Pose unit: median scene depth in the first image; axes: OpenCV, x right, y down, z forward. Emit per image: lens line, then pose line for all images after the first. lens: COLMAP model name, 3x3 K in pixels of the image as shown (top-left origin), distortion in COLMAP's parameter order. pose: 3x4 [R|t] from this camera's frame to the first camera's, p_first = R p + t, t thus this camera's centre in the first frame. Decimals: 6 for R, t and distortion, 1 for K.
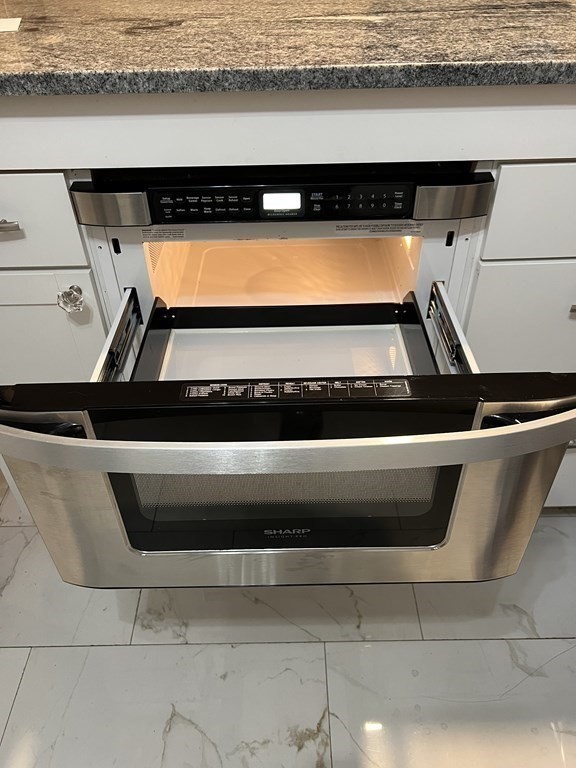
lens RADIAL K [[582.7, 0, 287.9], [0, 582.7, 385.3], [0, 0, 1]] dist [0.036084, -0.023467]
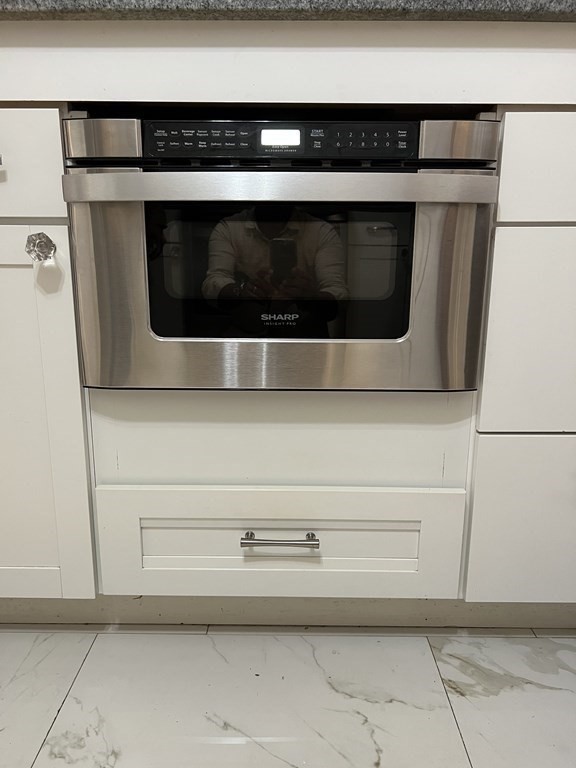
lens RADIAL K [[556.1, 0, 287.2], [0, 556.1, 383.5], [0, 0, 1]] dist [0.004708, -0.001989]
pose [[0.999647, 0.026492, -0.001837, 0.012595], [-0.024515, 0.894026, -0.447344, 0.452905], [-0.010209, 0.447231, 0.894360, 0.363091]]
